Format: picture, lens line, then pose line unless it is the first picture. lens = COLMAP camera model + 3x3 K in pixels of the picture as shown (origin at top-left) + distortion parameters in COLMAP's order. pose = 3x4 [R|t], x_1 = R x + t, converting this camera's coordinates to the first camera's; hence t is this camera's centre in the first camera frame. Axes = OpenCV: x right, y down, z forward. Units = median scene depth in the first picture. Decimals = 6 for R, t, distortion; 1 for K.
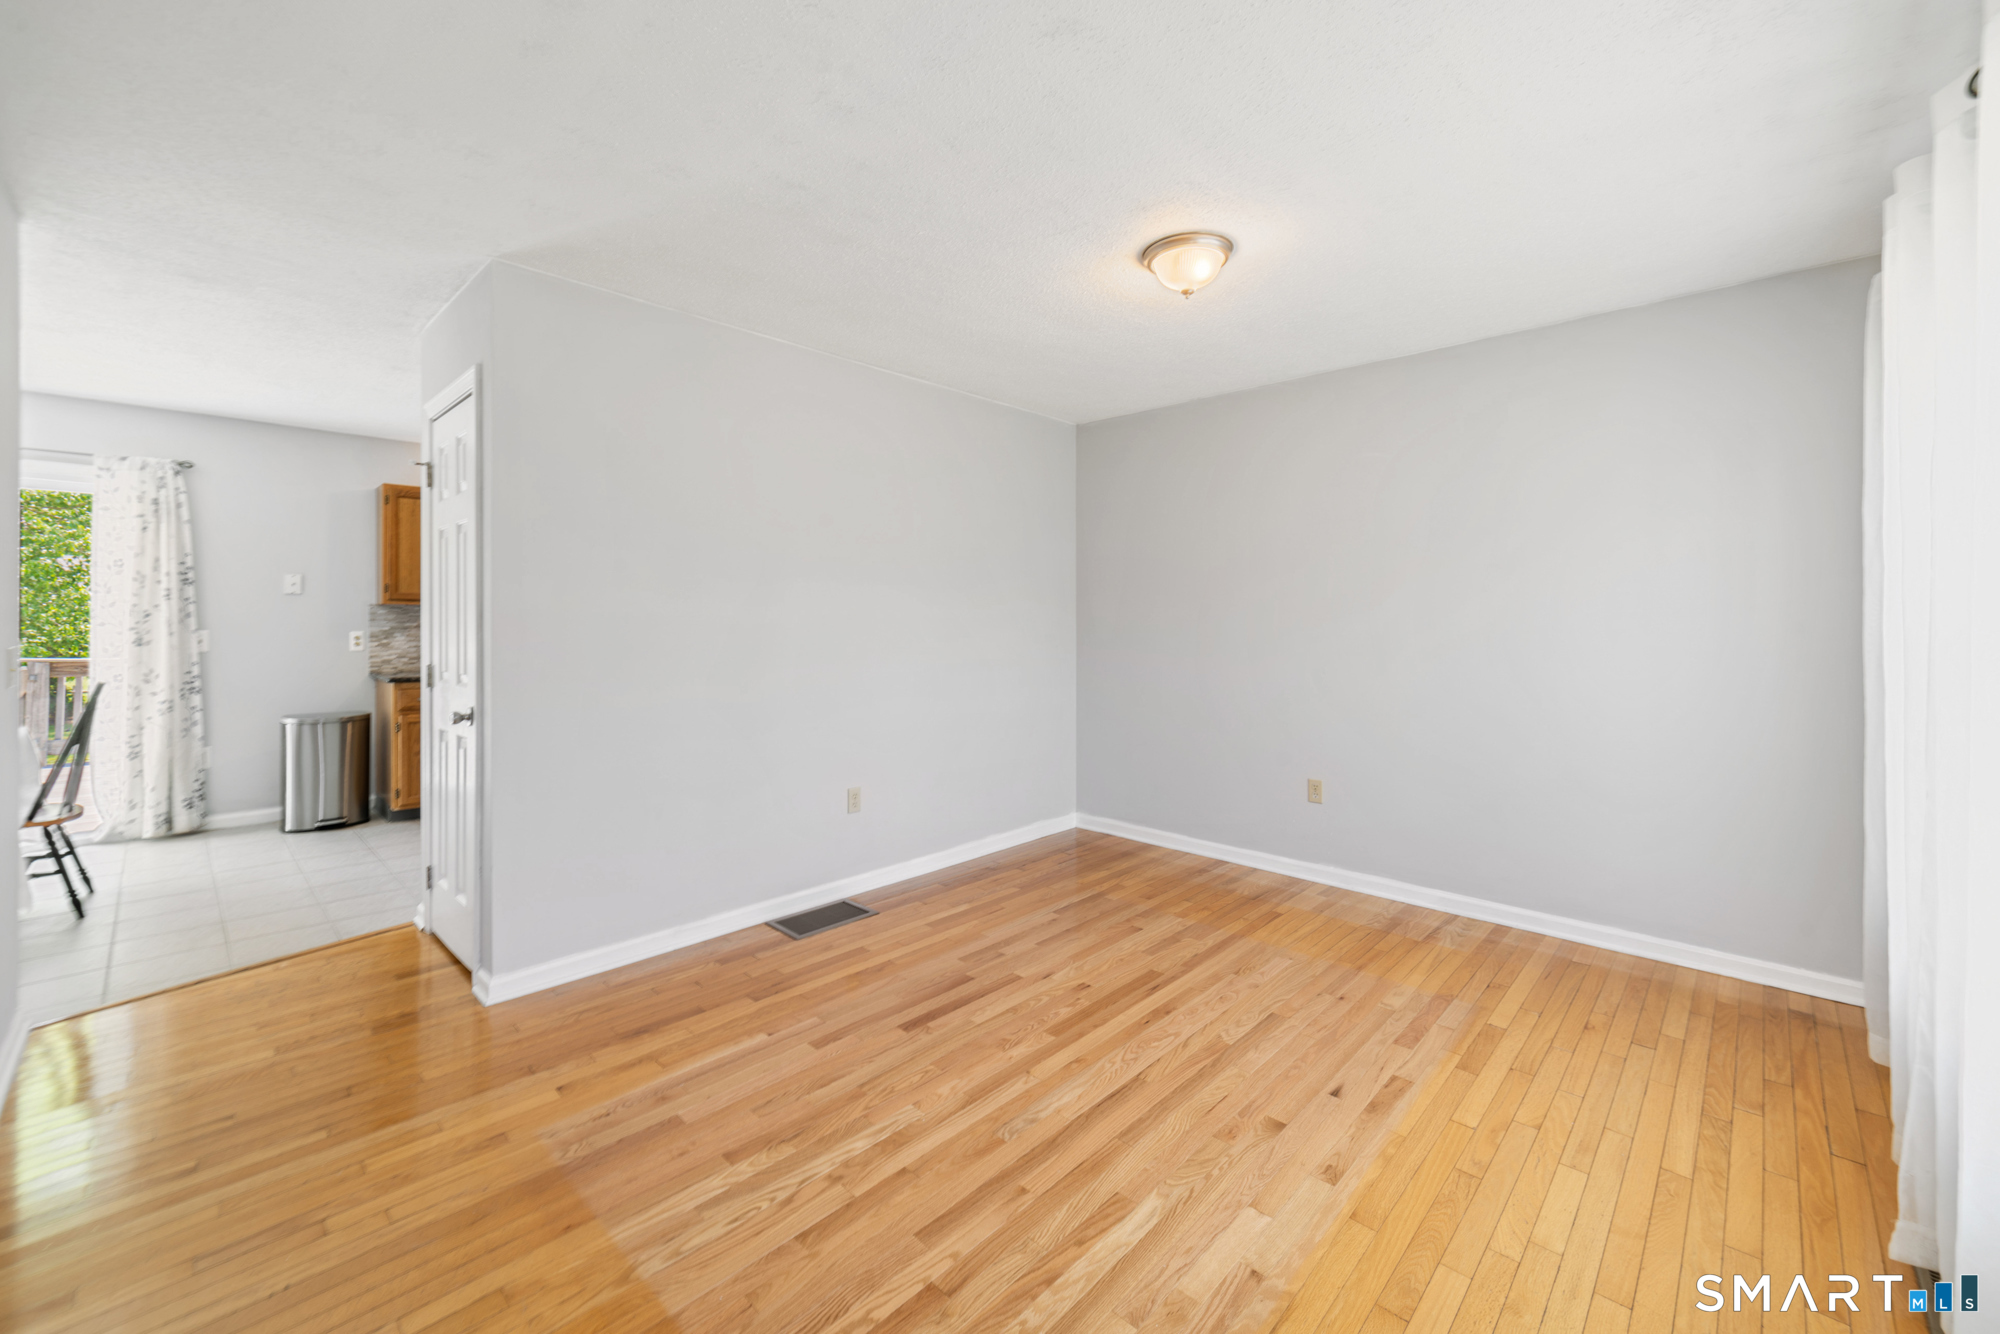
lens RADIAL K [[794.6, 0, 1002.9], [0, 794.6, 627.0], [0, 0, 1]] dist [-0.008547, -0.000152]
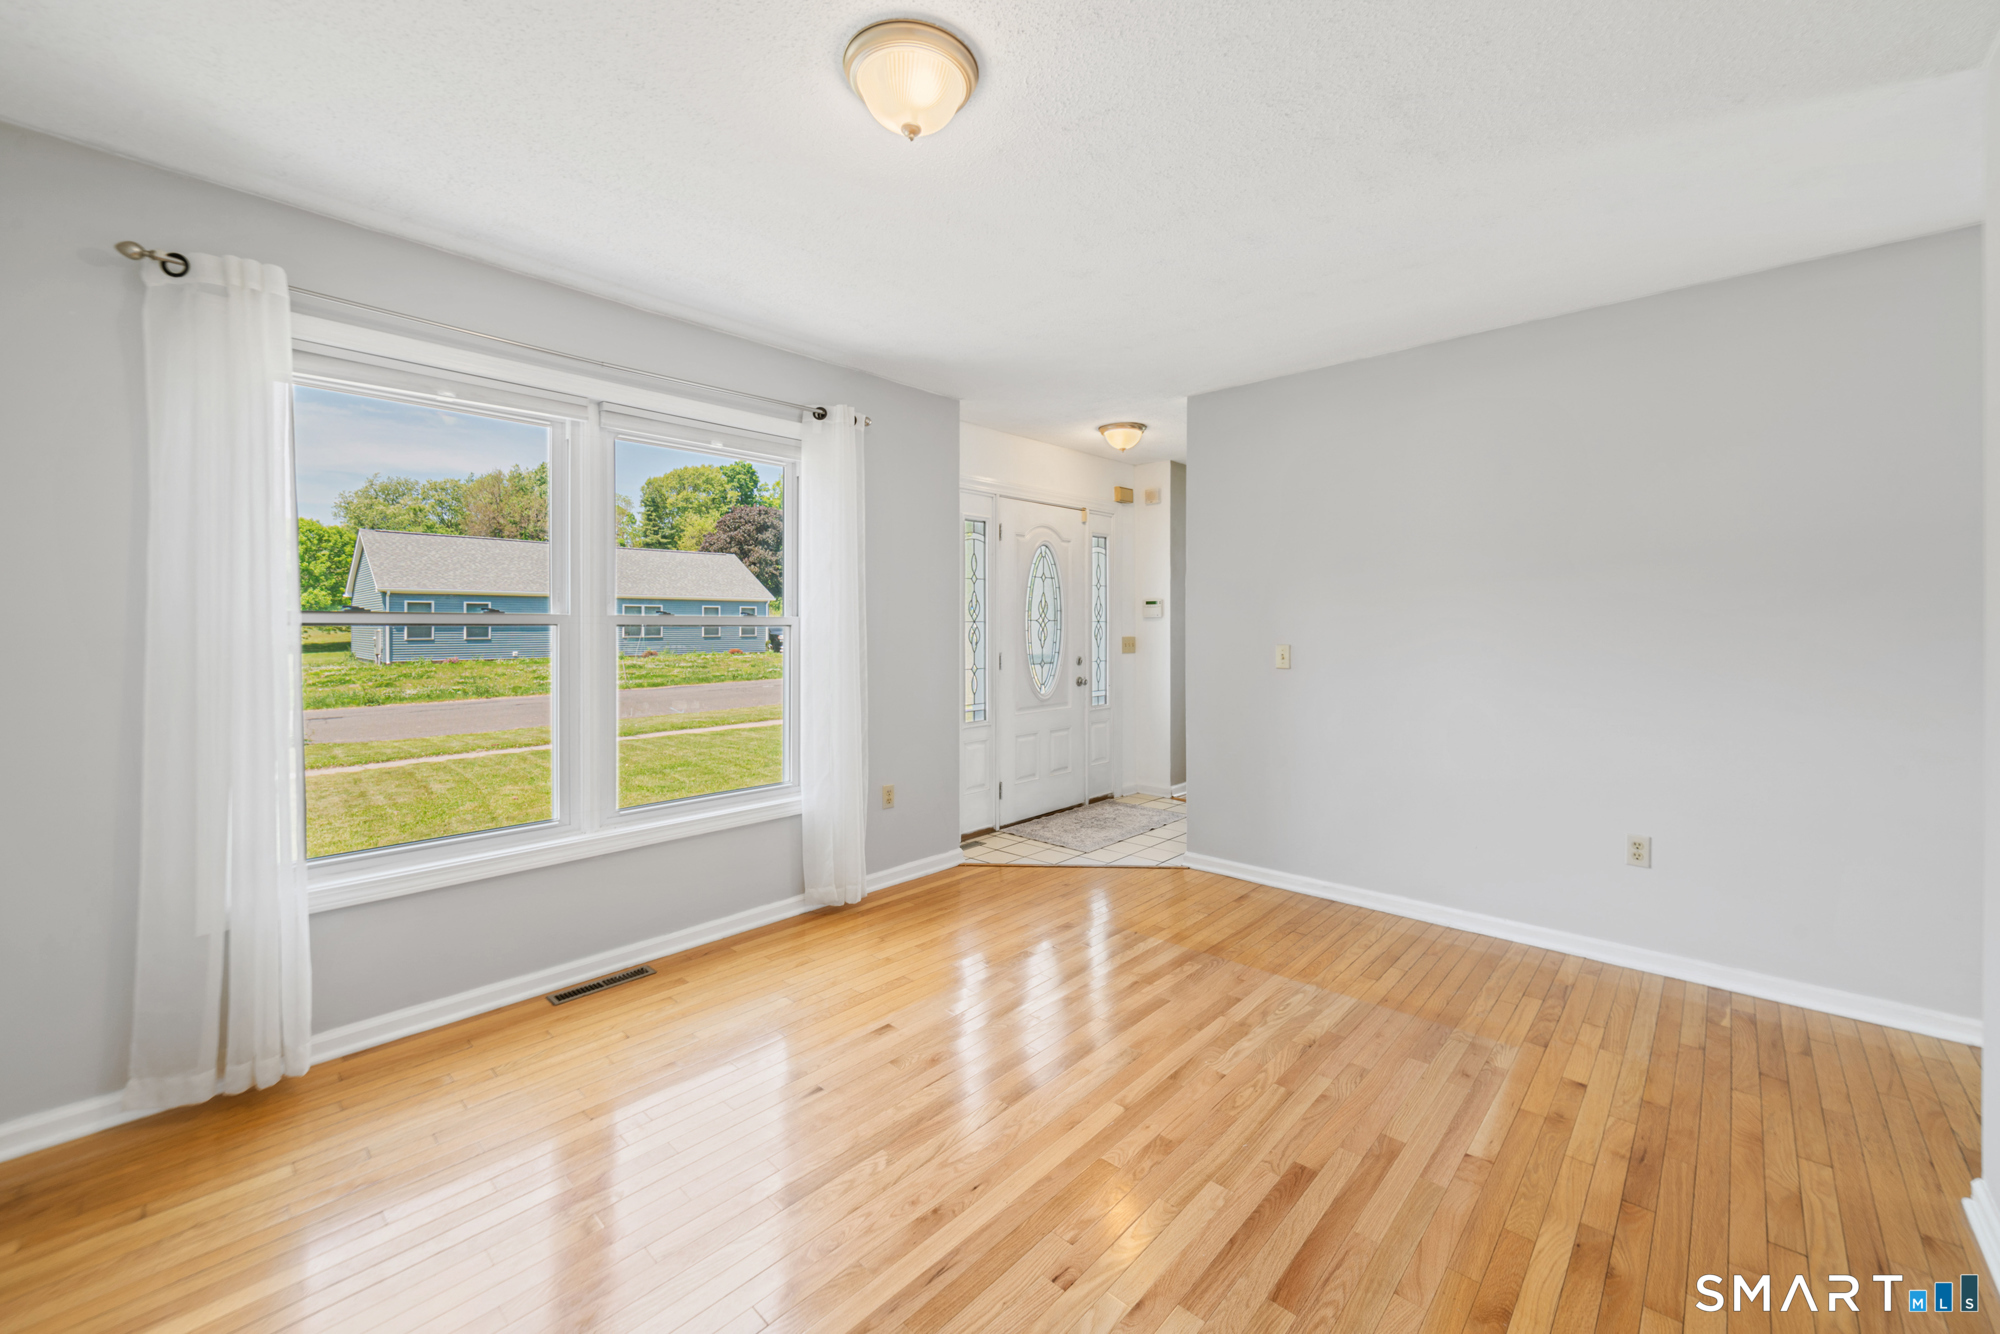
lens RADIAL K [[794.6, 0, 1002.9], [0, 794.6, 627.0], [0, 0, 1]] dist [-0.008547, -0.000152]
pose [[-0.999924, 0.001259, -0.012237, 0.164712], [0.001224, 0.999995, 0.002840, -0.005174], [0.012240, 0.002825, -0.999921, 1.701228]]
